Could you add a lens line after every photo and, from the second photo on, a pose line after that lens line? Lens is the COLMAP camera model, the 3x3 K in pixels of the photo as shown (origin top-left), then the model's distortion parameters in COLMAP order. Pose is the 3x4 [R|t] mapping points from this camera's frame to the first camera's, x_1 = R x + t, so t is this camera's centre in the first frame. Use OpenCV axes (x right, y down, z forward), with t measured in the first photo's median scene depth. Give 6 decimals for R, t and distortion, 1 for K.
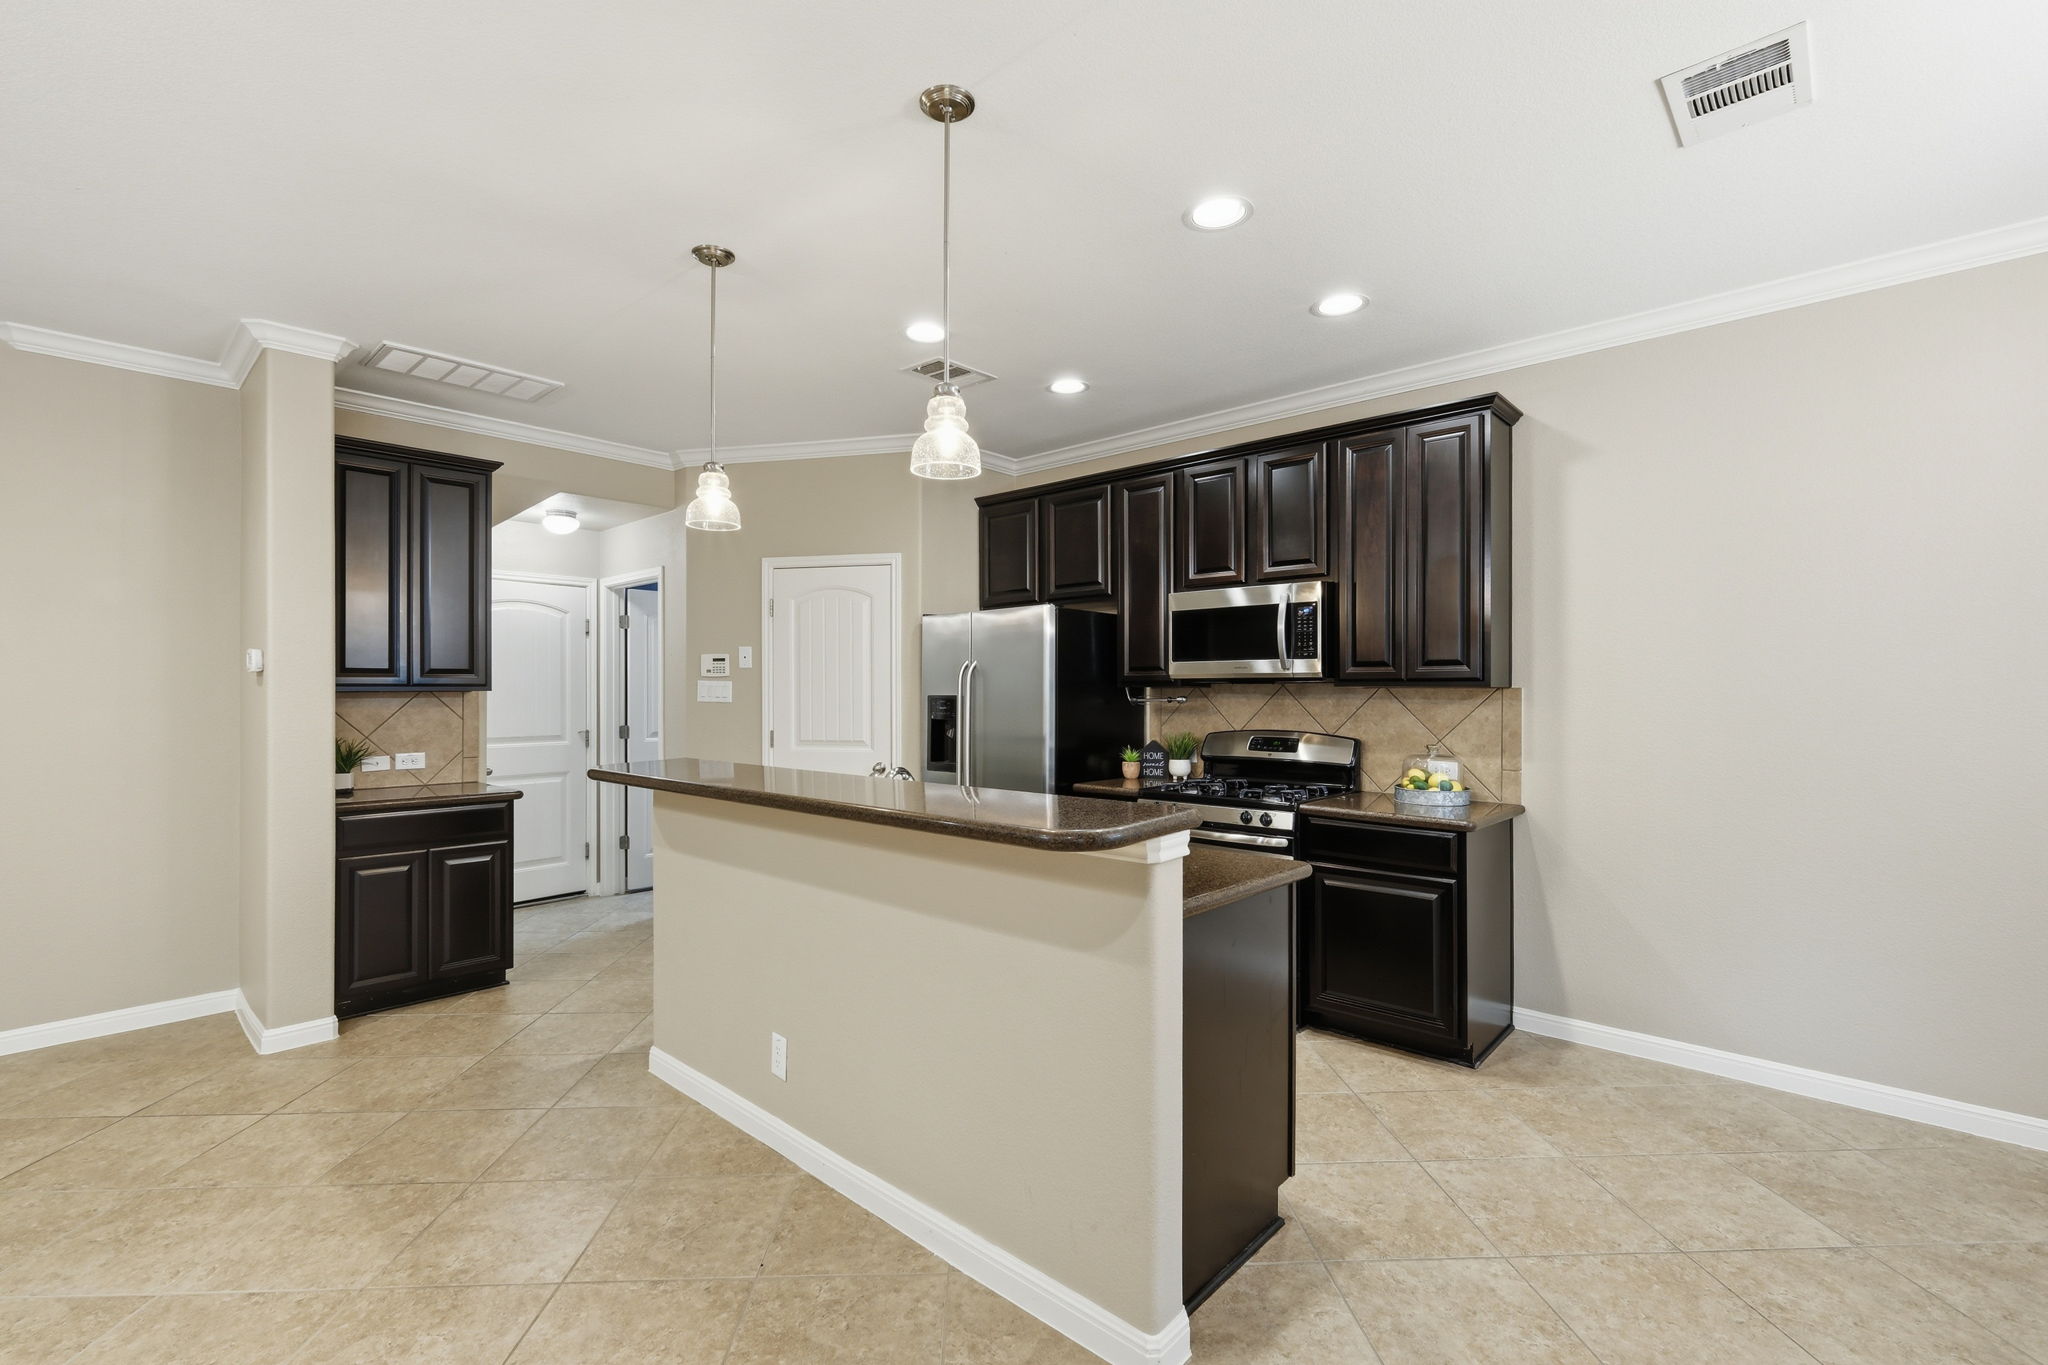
lens RADIAL K [[901.7, 0, 1029.4], [0, 901.7, 687.8], [0, 0, 1]] dist [-0.004875, 0.002365]
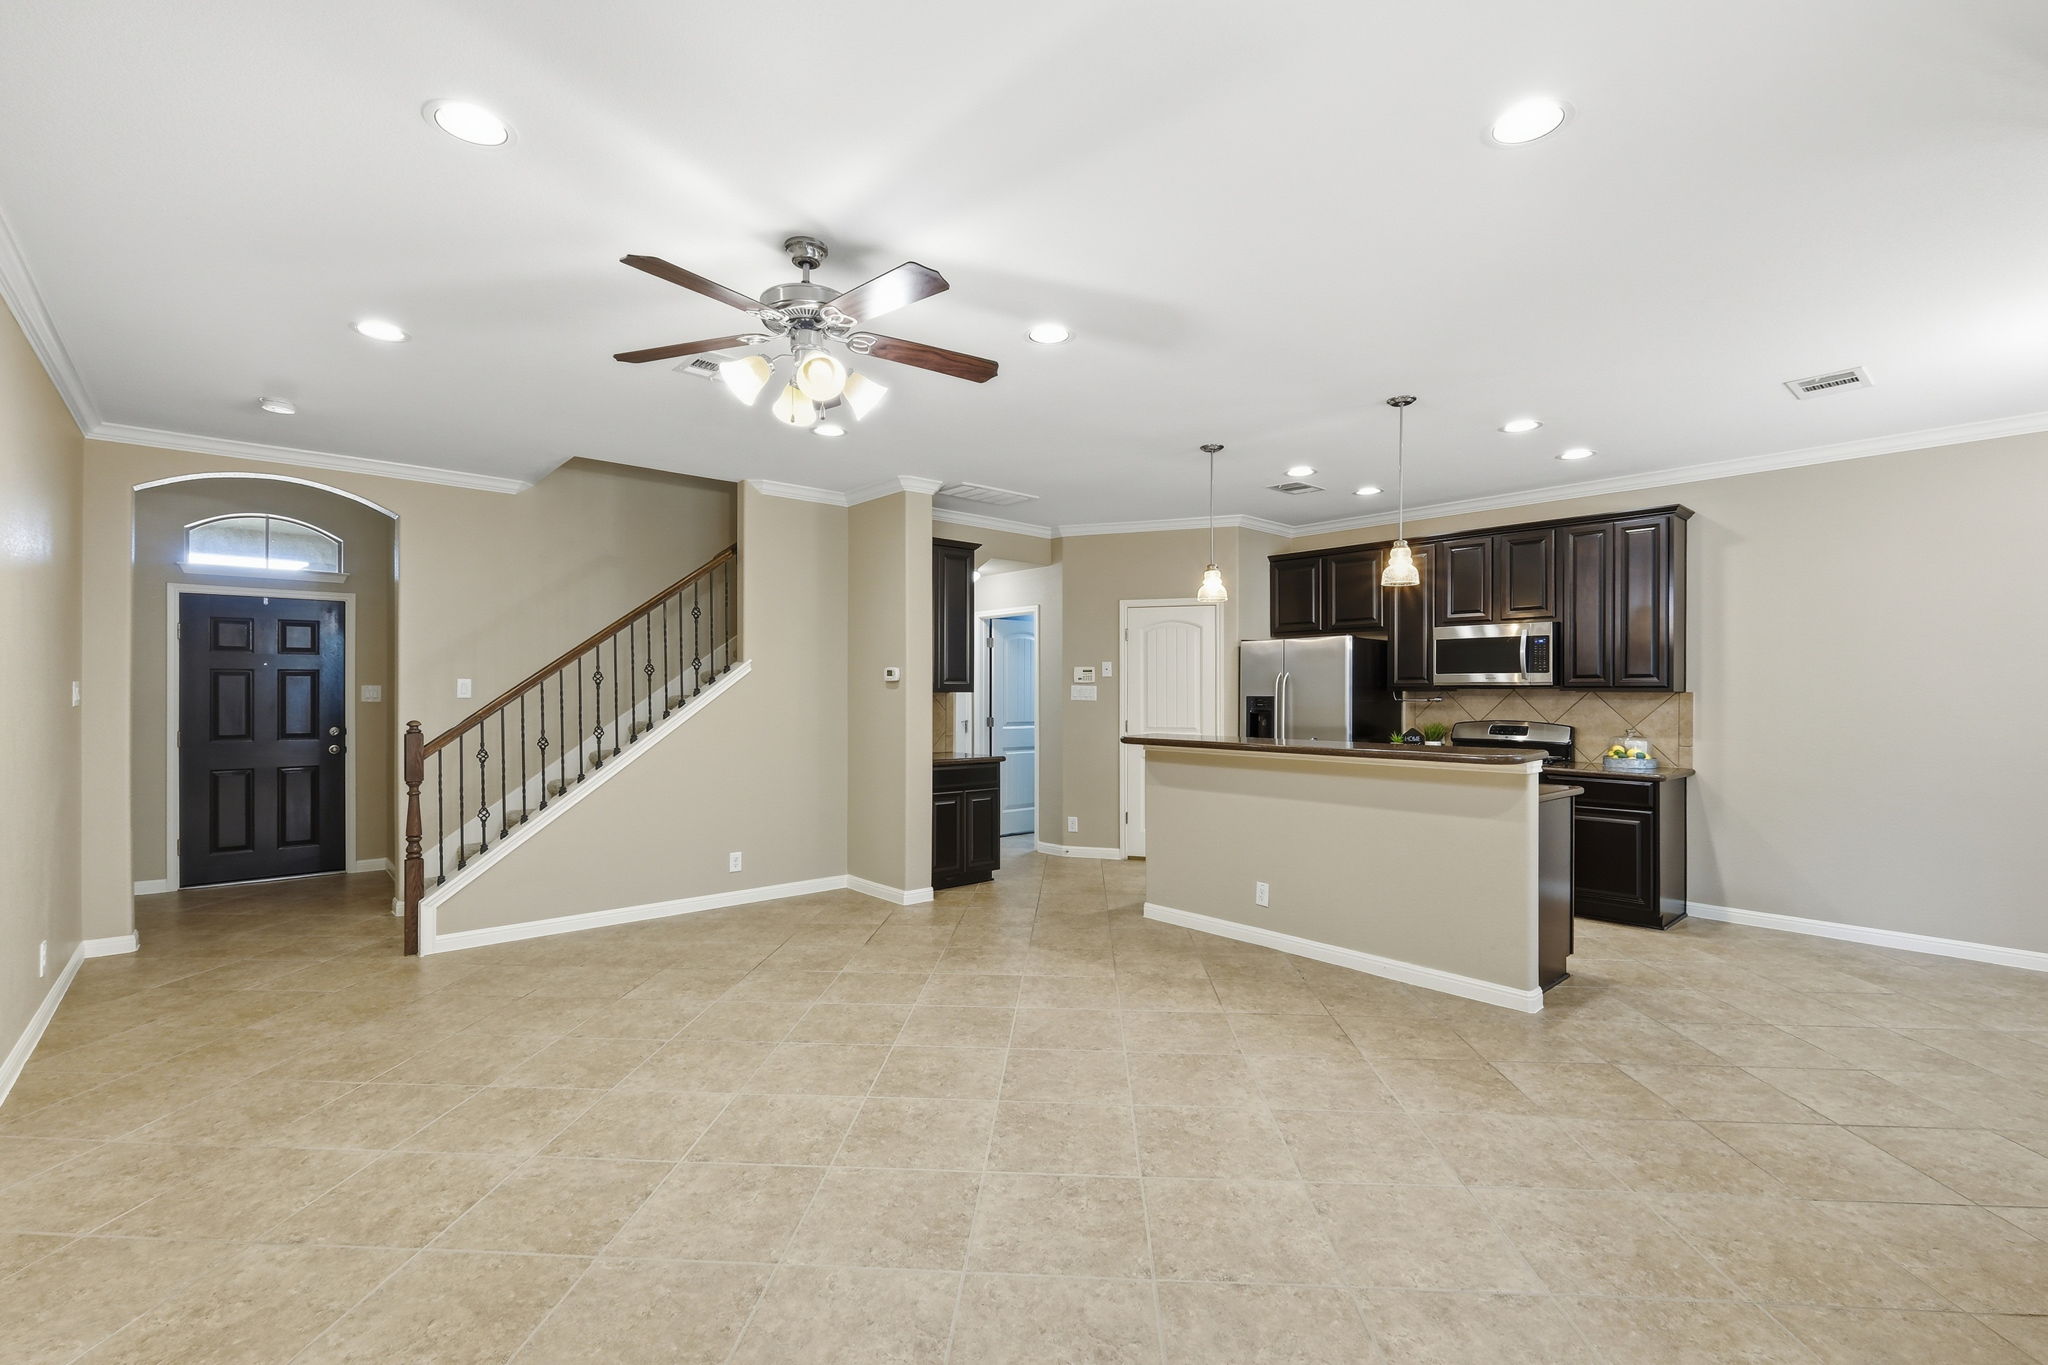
lens RADIAL K [[901.7, 0, 1029.3], [0, 901.7, 690.8], [0, 0, 1]] dist [-0.004875, 0.002365]
pose [[0.994593, 0.002777, -0.103810, -0.408197], [-0.002648, 0.999996, 0.001383, -0.001436], [0.103814, -0.001100, 0.994596, -0.624242]]
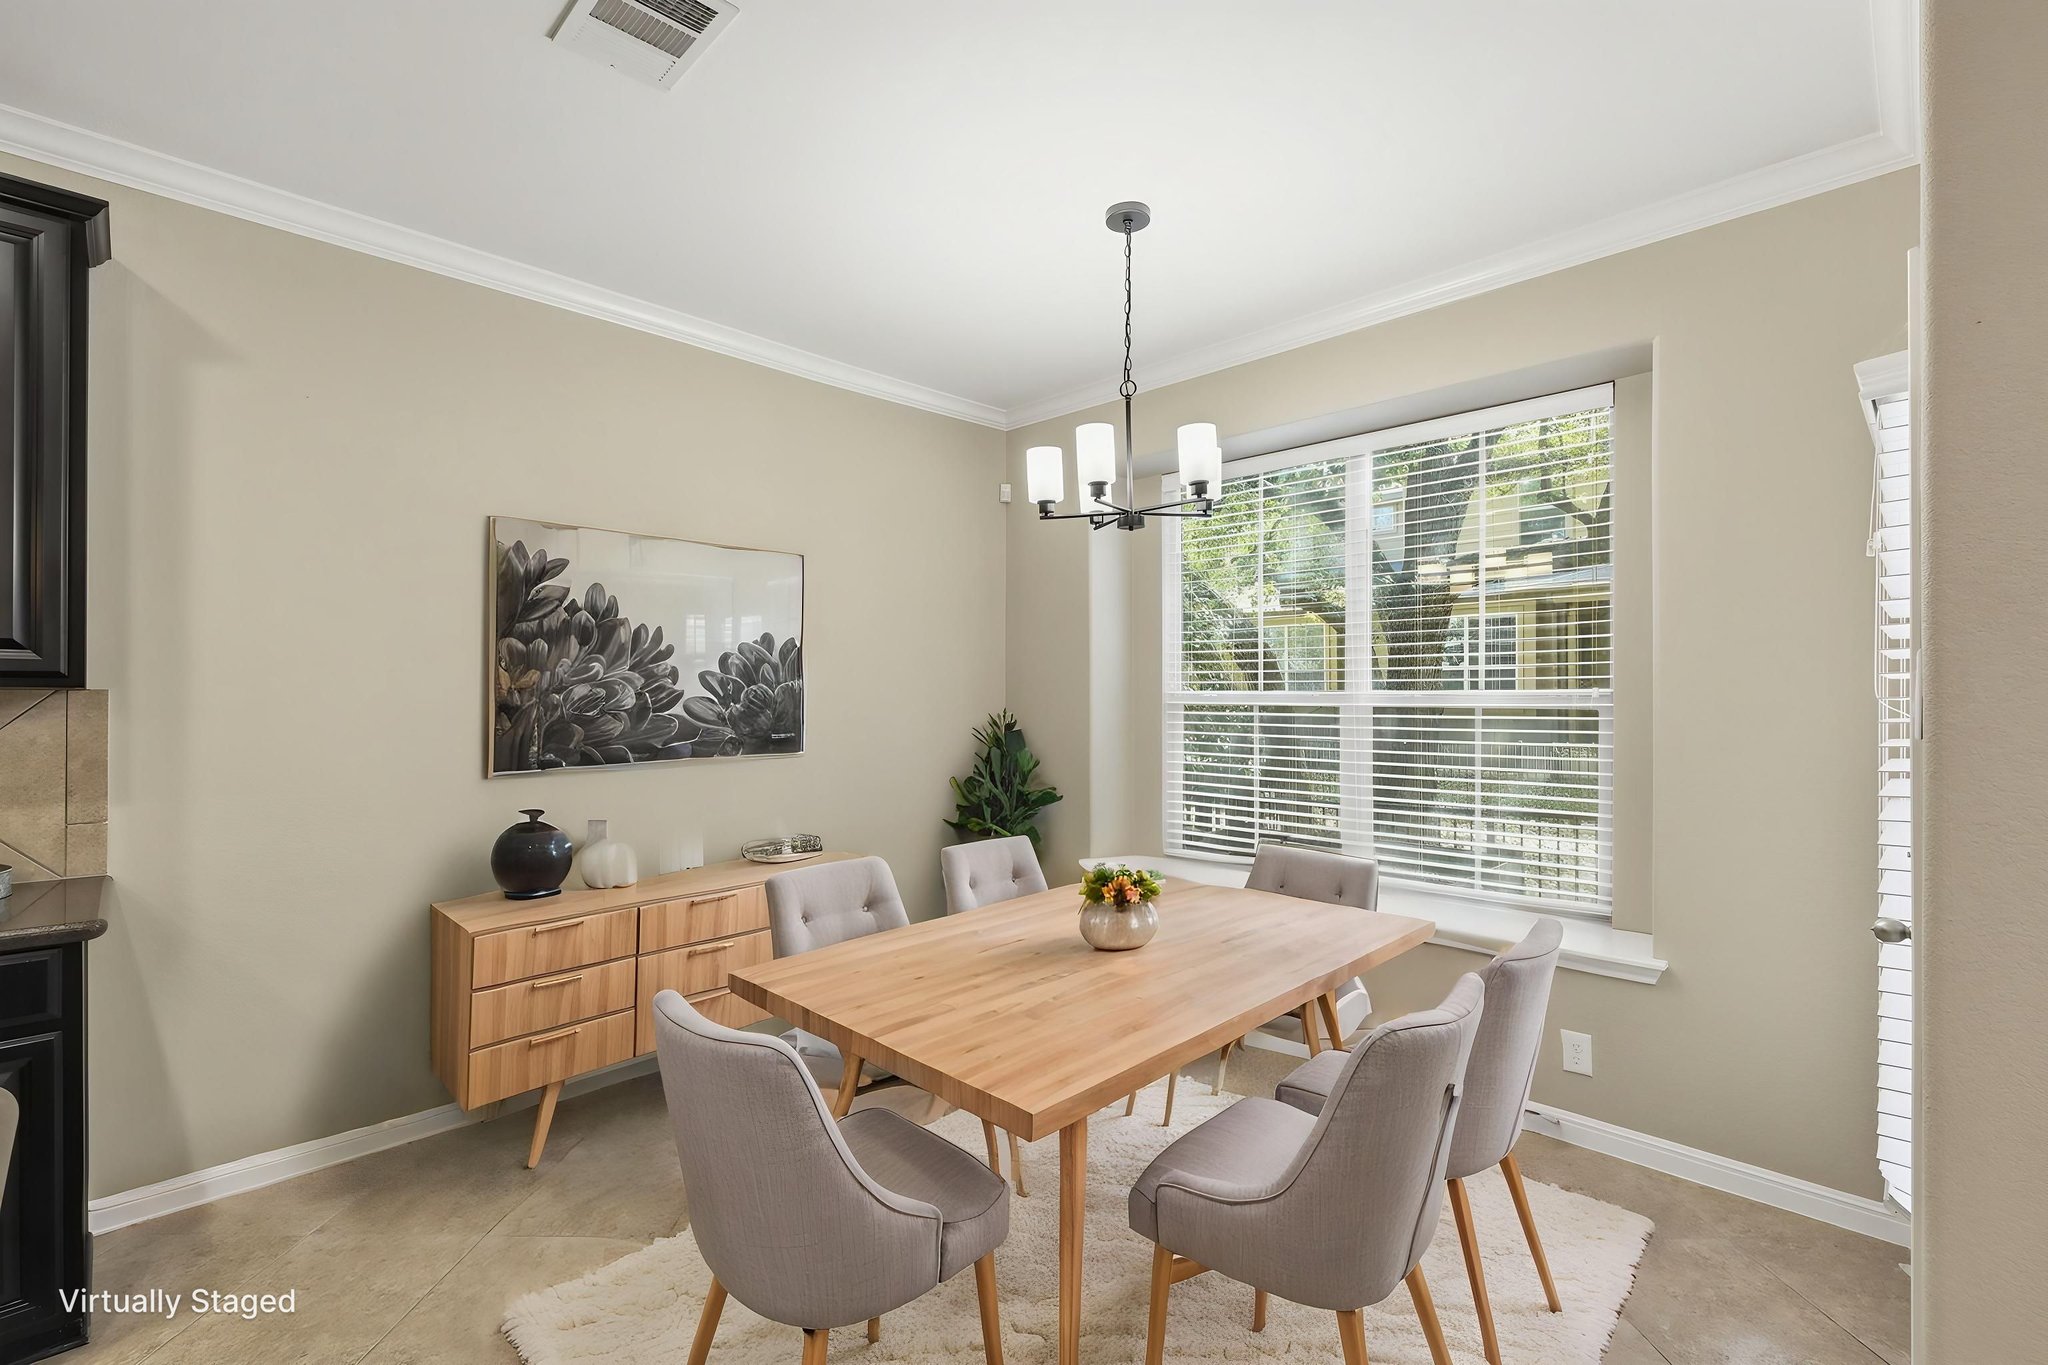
lens RADIAL K [[901.7, 0, 1027.1], [0, 901.7, 695.3], [0, 0, 1]] dist [-0.004875, 0.002365]
pose [[0.045790, 0.003036, 0.998946, -0.052233], [-0.003537, 0.999990, -0.002877, 0.003312], [-0.998945, -0.003402, 0.045800, 0.328612]]
